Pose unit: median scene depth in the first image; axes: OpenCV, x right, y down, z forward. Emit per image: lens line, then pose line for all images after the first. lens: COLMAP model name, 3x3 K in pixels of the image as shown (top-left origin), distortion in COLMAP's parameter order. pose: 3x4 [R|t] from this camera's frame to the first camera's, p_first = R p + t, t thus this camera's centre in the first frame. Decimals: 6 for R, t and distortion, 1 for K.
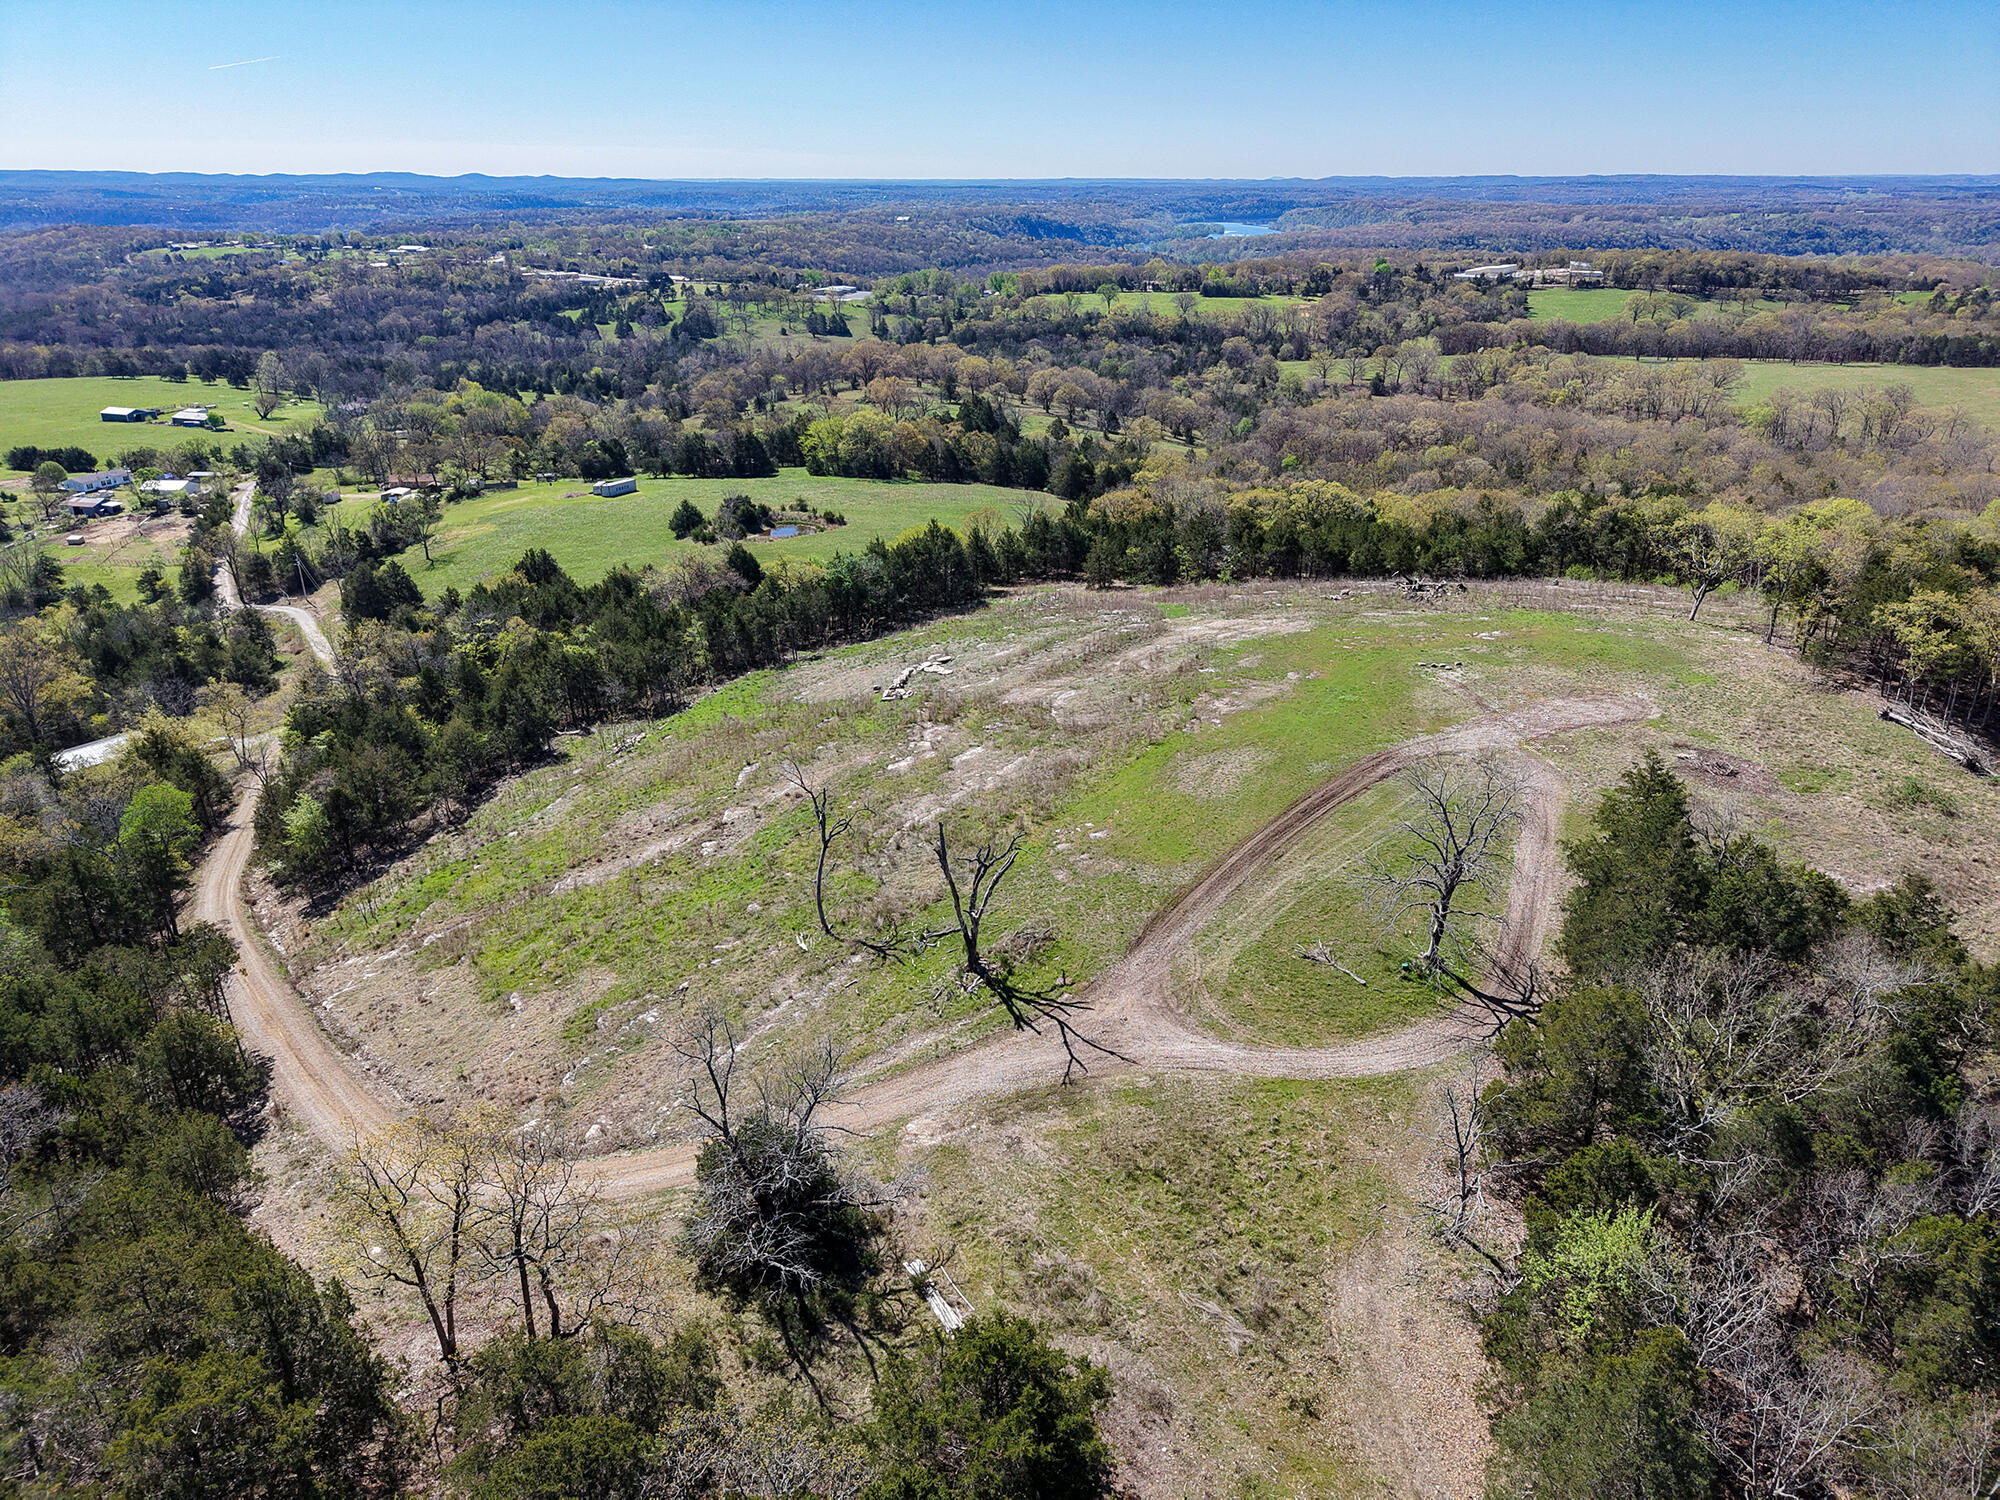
lens RADIAL K [[1365.8, 0, 998.5], [0, 1365.8, 758.9], [0, 0, 1]] dist [0.014545, -0.005933]
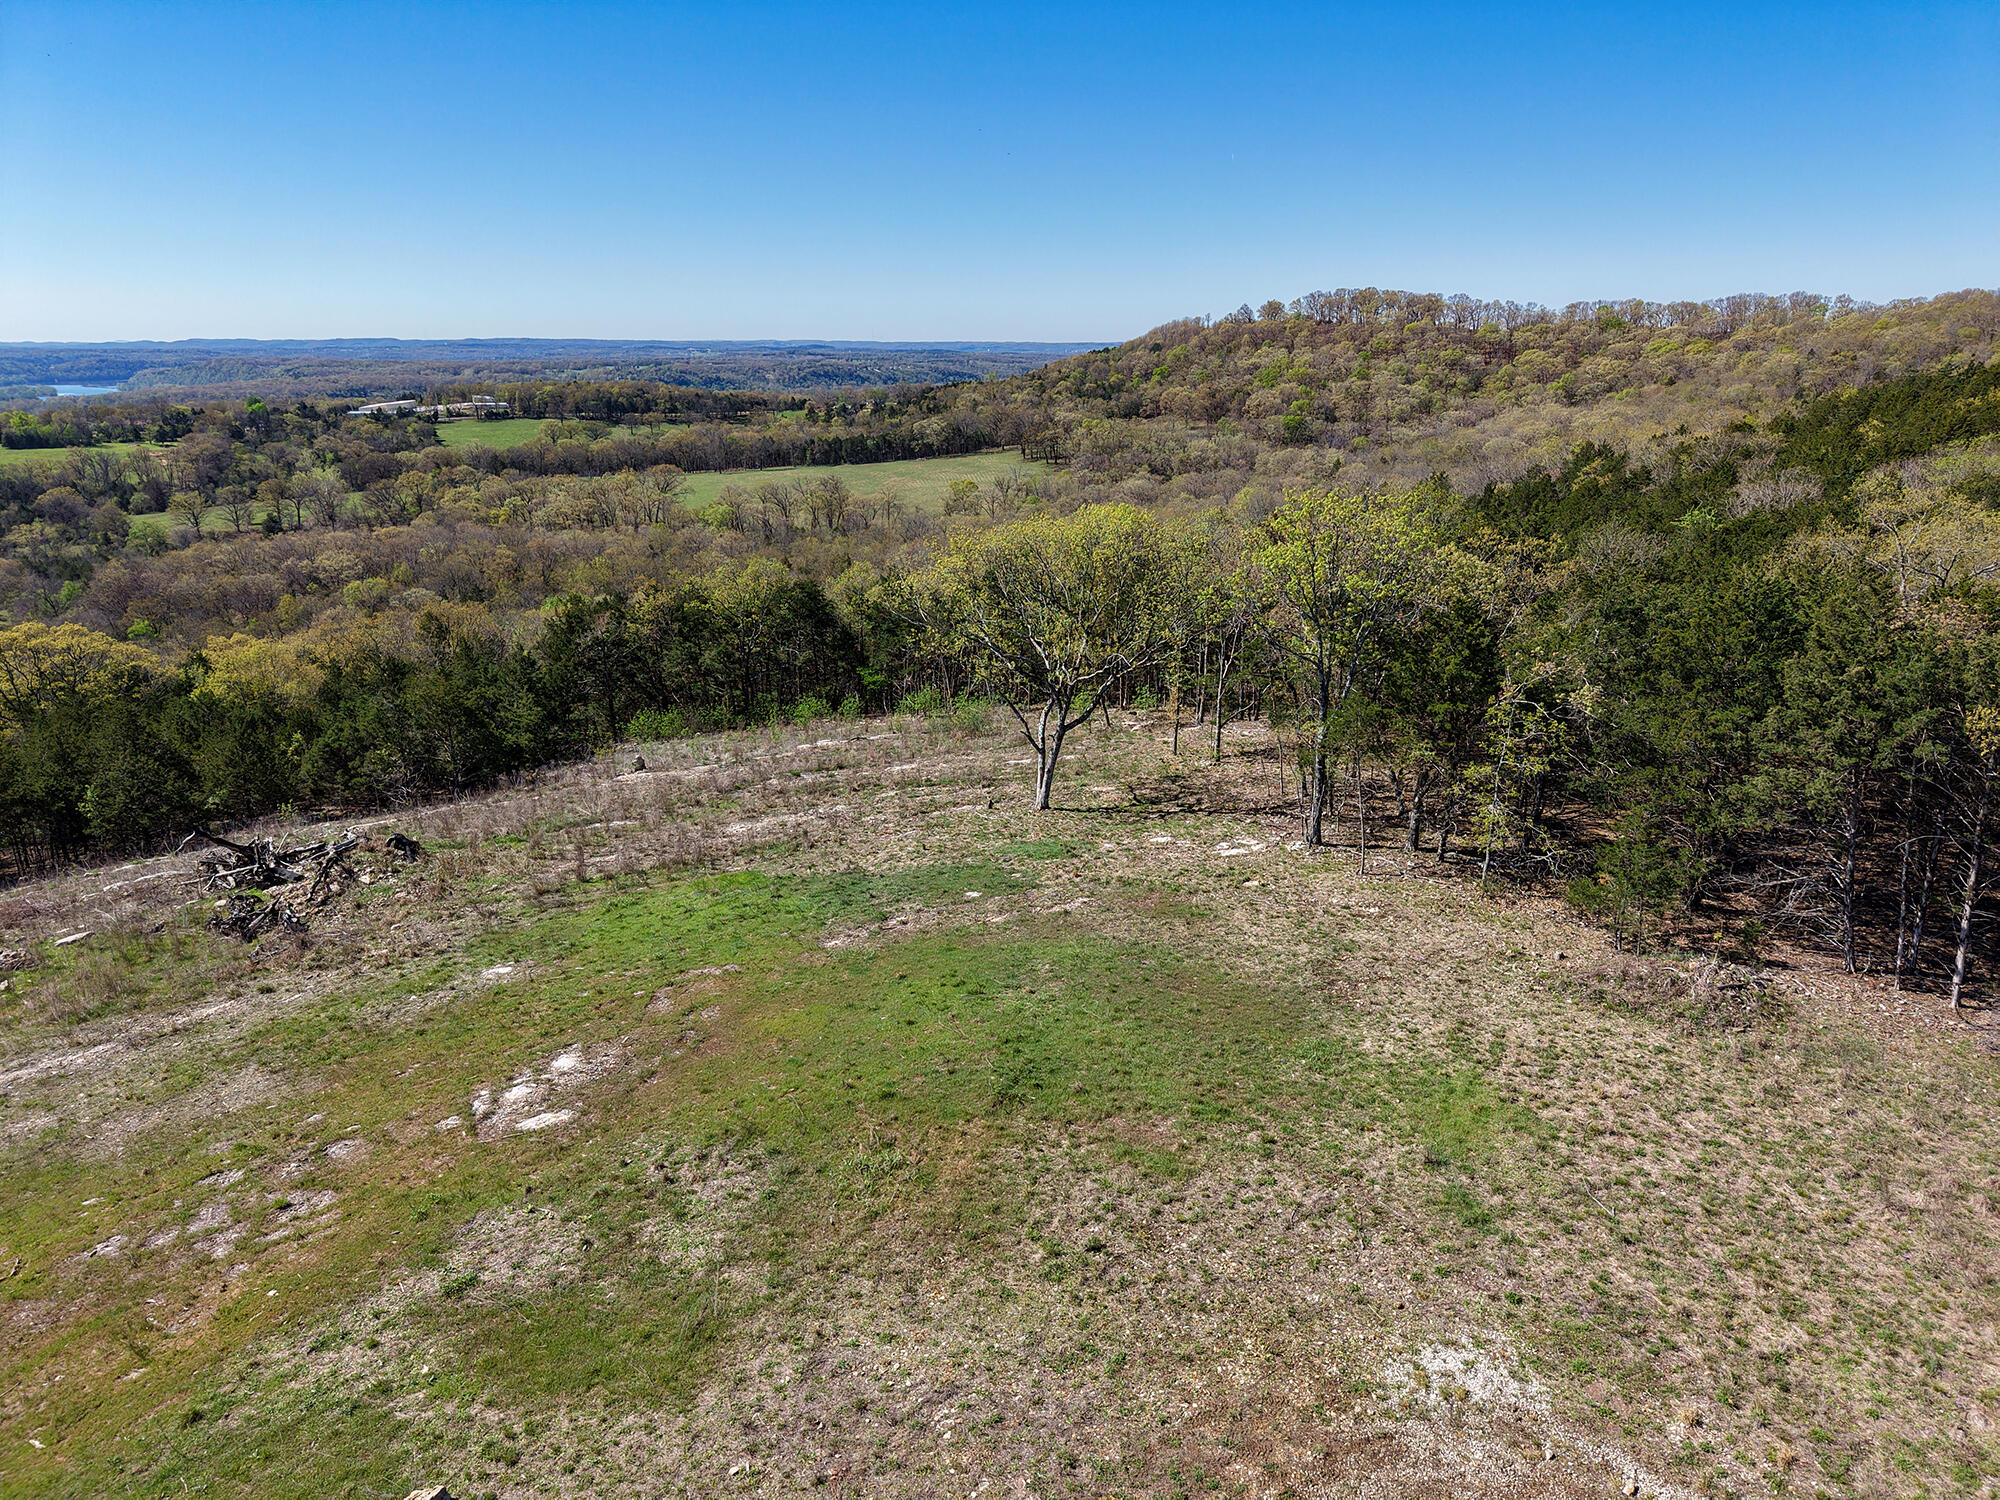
lens RADIAL K [[1365.8, 0, 998.5], [0, 1365.8, 758.9], [0, 0, 1]] dist [0.014545, -0.005933]
pose [[0.743759, -0.199846, 0.637875, 0.046039], [0.266823, 0.963702, -0.009187, -0.019980], [-0.612885, 0.177033, 0.770085, 0.125864]]
